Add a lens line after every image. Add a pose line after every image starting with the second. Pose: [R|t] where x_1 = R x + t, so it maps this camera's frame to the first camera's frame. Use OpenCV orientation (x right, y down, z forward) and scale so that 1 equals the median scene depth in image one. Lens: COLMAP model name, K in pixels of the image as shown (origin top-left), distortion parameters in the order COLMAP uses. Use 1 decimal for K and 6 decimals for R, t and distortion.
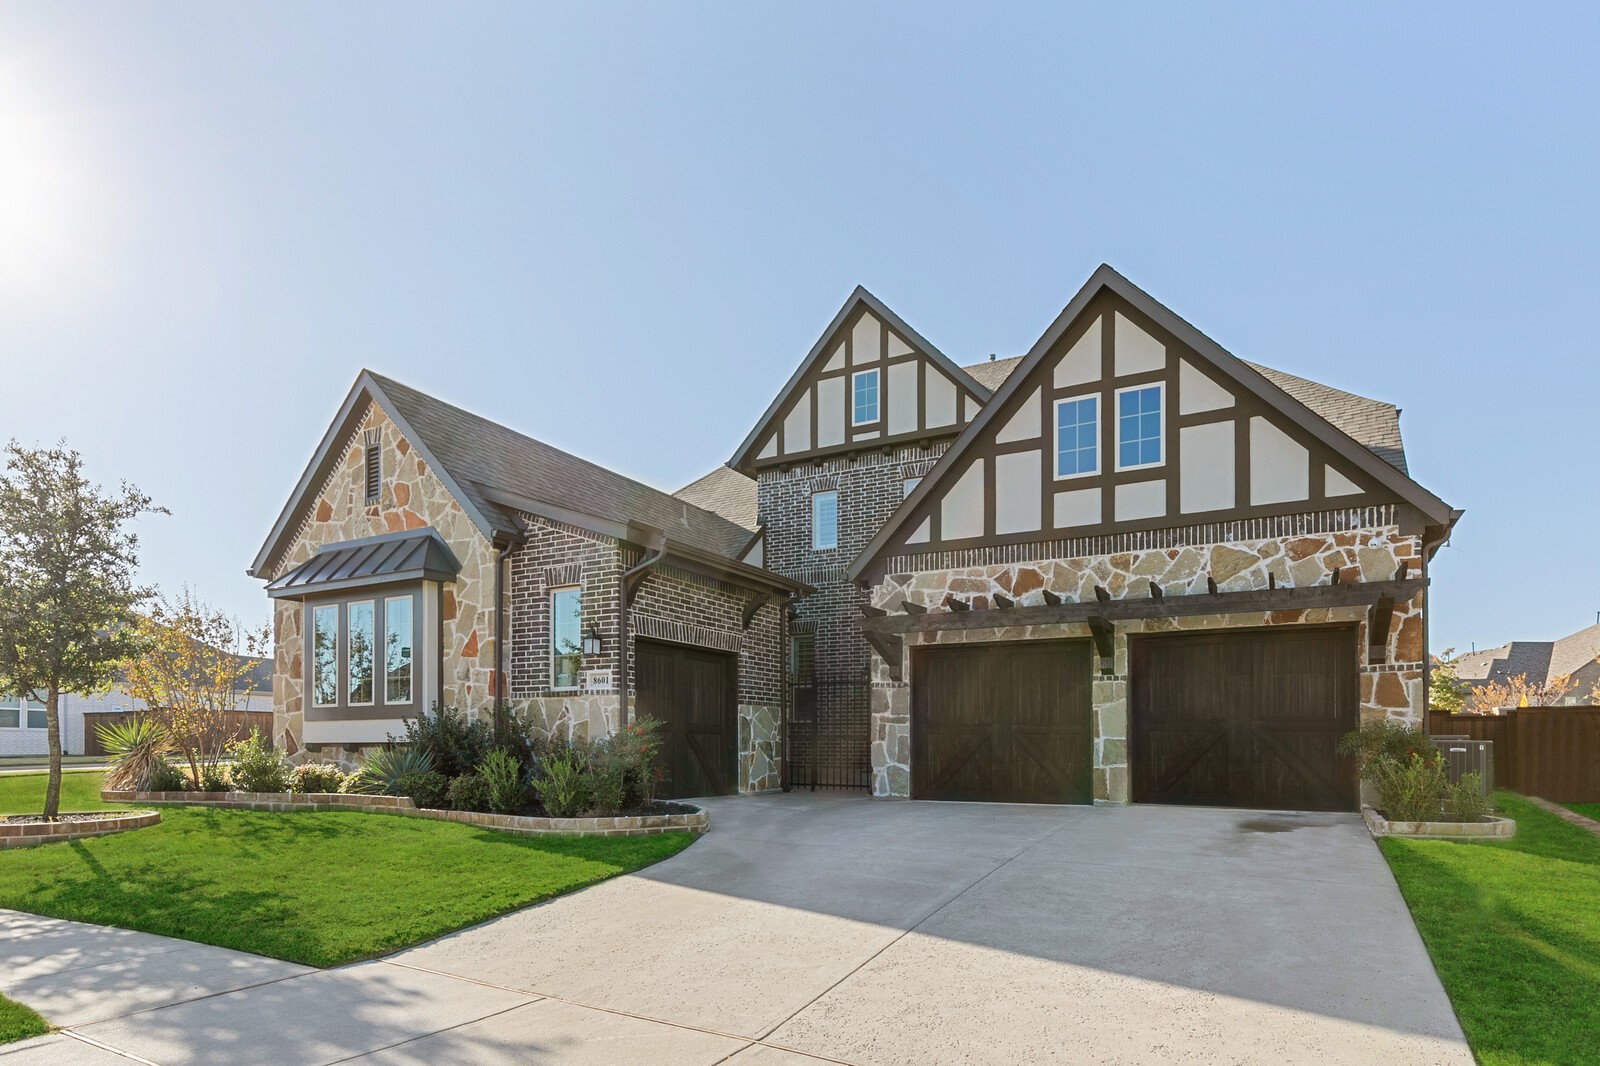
lens RADIAL K [[848.1, 0, 801.7], [0, 848.1, 535.4], [0, 0, 1]] dist [0.008282, -0.000750]
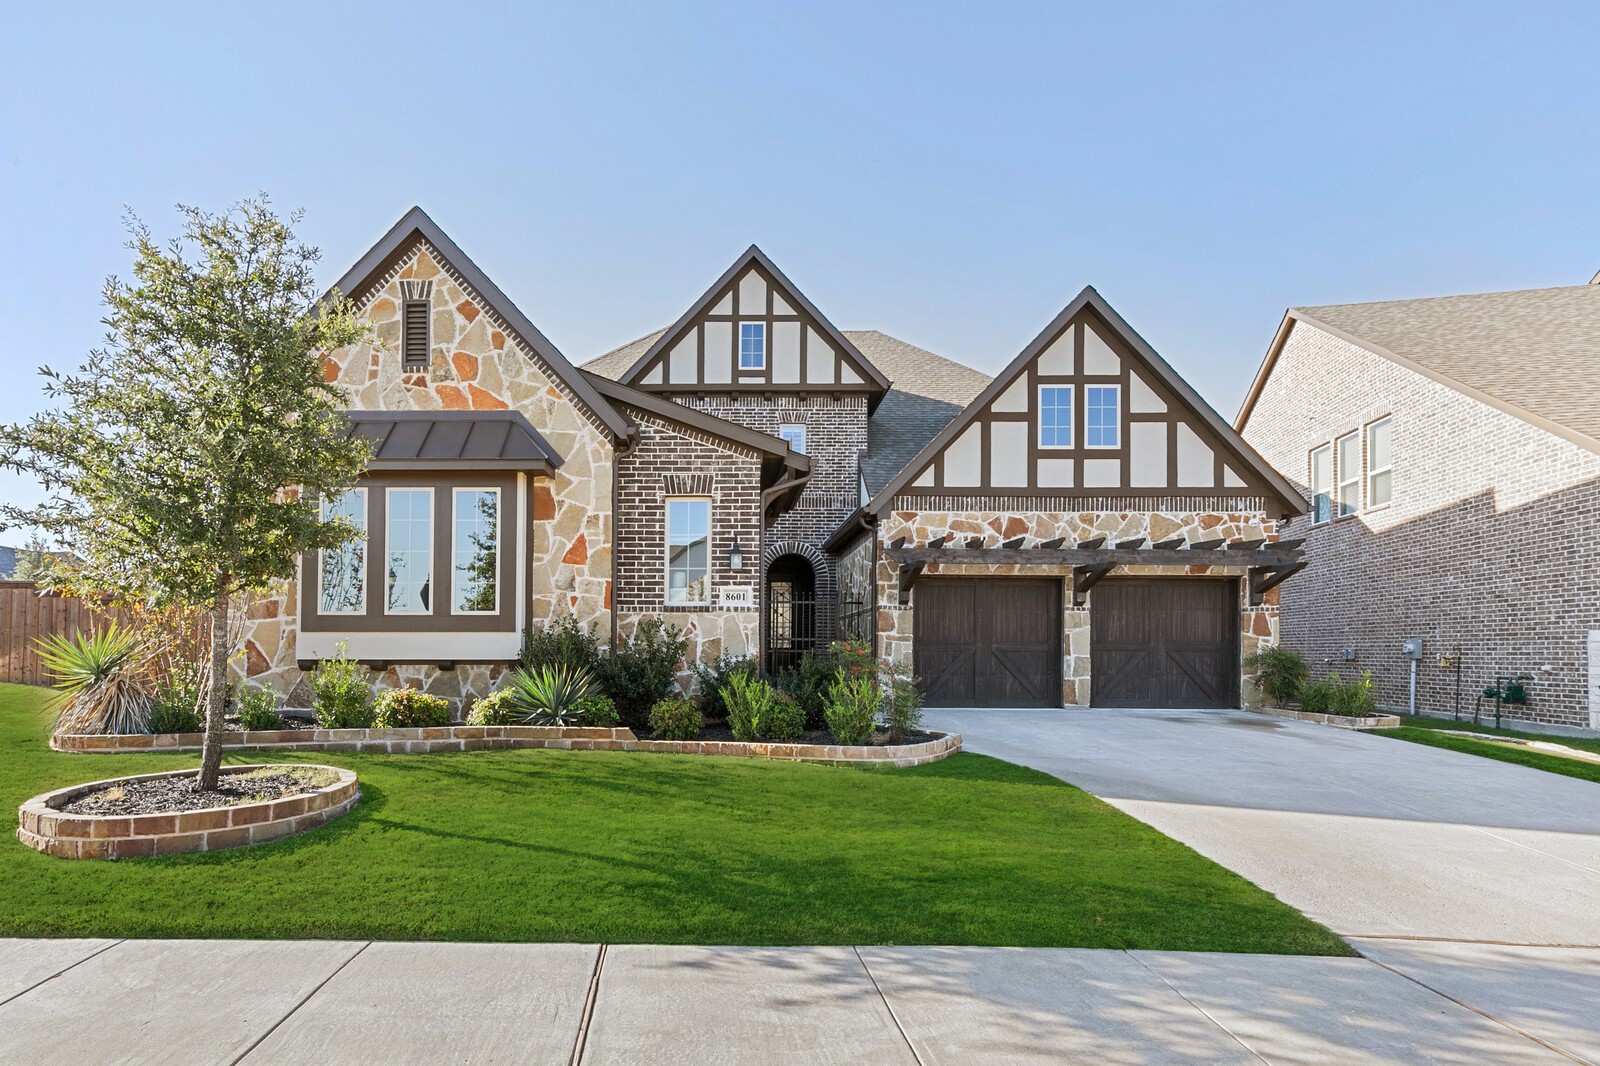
lens RADIAL K [[718.5, 0, 804.9], [0, 718.5, 483.4], [0, 0, 1]] dist [0.008896, -0.001049]
pose [[0.891976, 0.106598, 0.439335, -0.492682], [-0.113394, 0.993491, -0.010833, 0.038286], [-0.437630, -0.040156, 0.898258, 0.211957]]
